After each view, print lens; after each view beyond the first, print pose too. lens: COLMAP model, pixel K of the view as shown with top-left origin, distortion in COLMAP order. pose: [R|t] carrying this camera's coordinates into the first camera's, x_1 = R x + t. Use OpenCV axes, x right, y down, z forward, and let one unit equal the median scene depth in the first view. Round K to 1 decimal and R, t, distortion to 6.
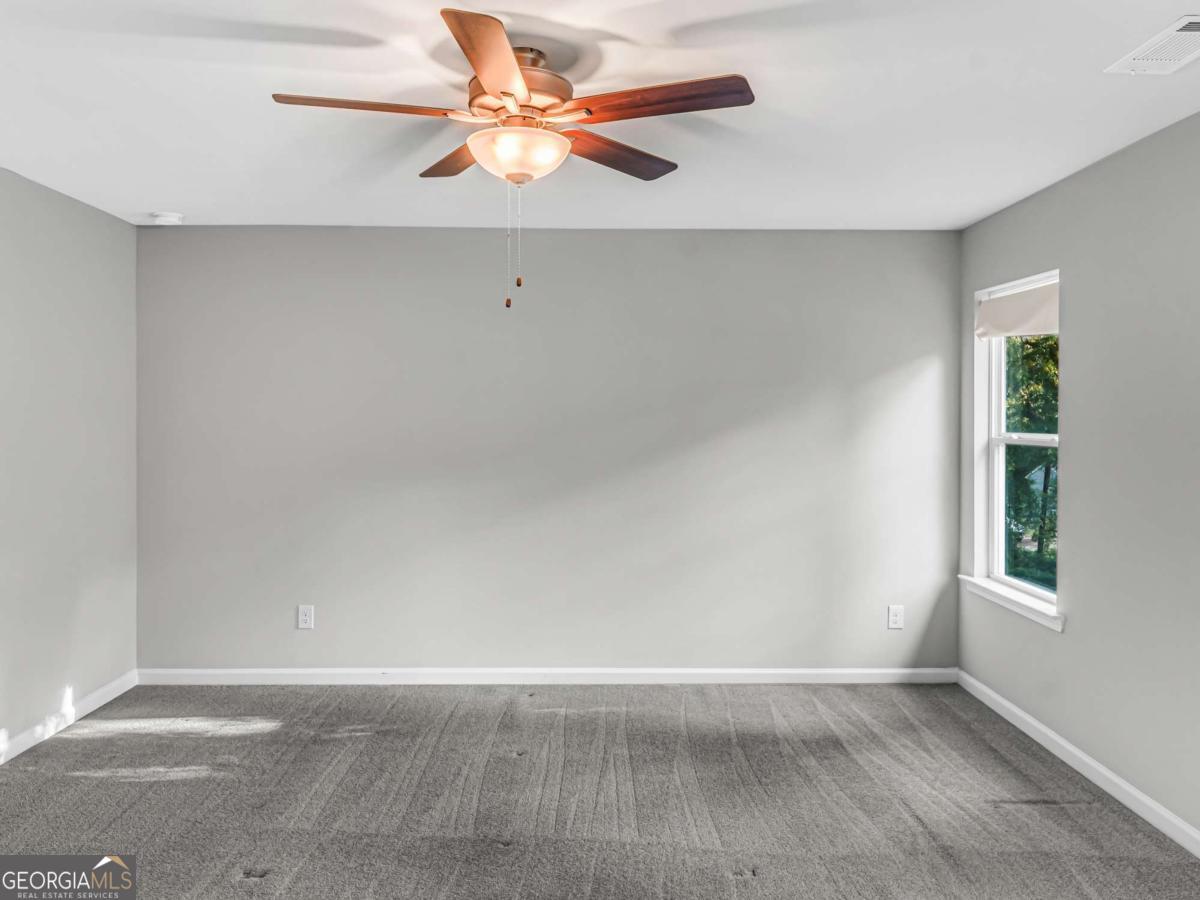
lens RADIAL K [[956.0, 0, 603.5], [0, 956.0, 420.4], [0, 0, 1]] dist [-0.002701, -0.013440]
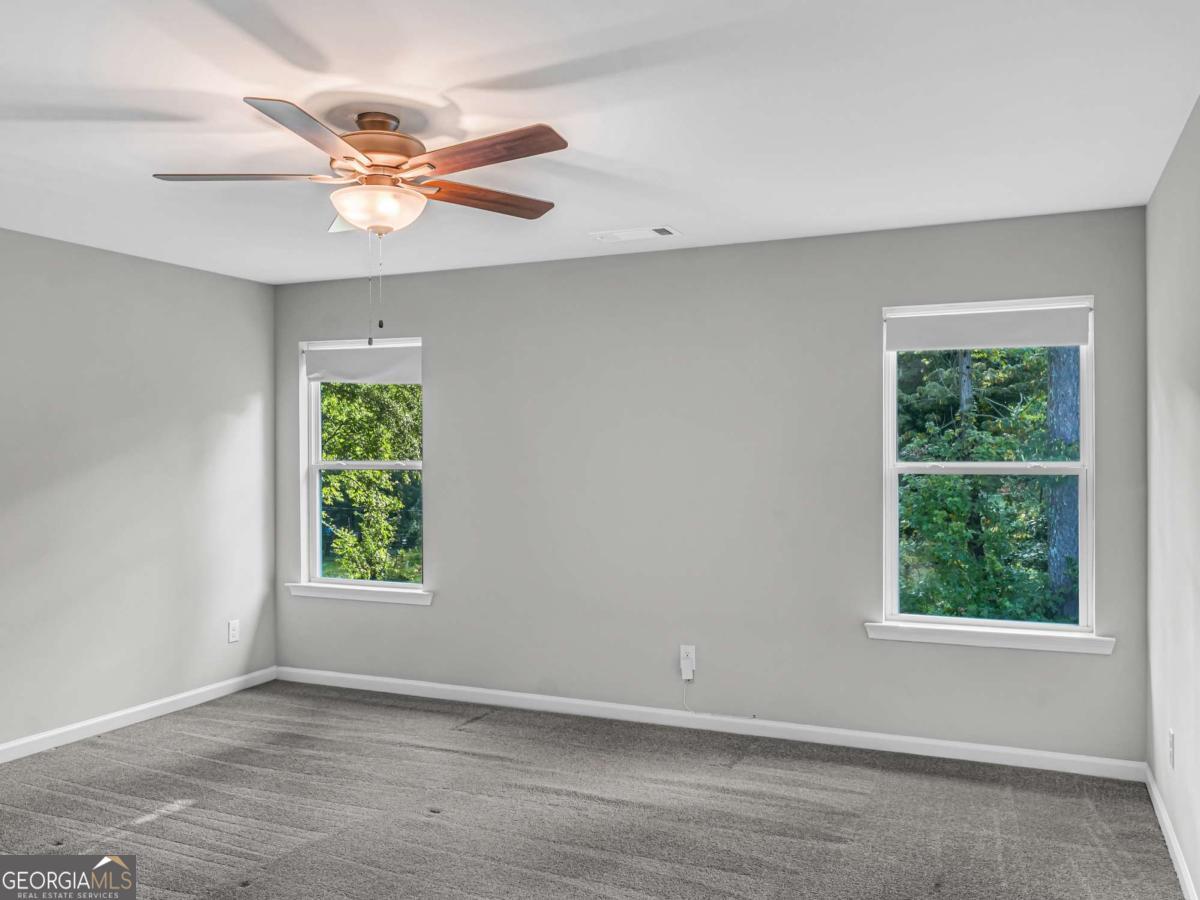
lens RADIAL K [[960.7, 0, 599.5], [0, 960.7, 447.7], [0, 0, 1]] dist [-0.007927, -0.003835]
pose [[0.427652, -0.002876, 0.903939, -0.525407], [0.009932, 0.999950, -0.001517, 0.001859], [-0.903889, 0.009627, 0.427659, 0.157008]]
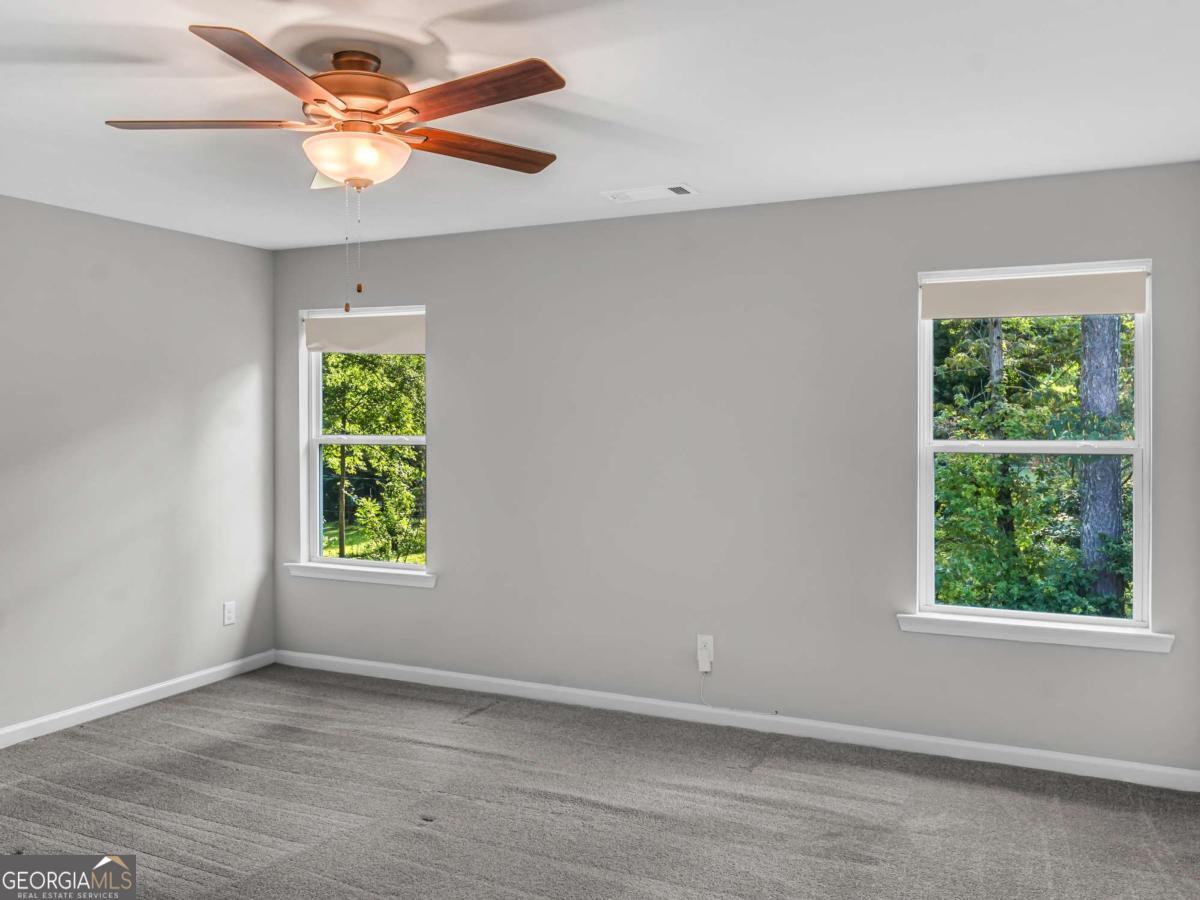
lens RADIAL K [[956.0, 0, 603.5], [0, 956.0, 420.4], [0, 0, 1]] dist [-0.002701, -0.013440]
pose [[0.446389, -0.004230, 0.894829, -0.460056], [0.006842, 0.999976, 0.001313, -0.003350], [-0.894813, 0.005537, 0.446407, 0.175292]]
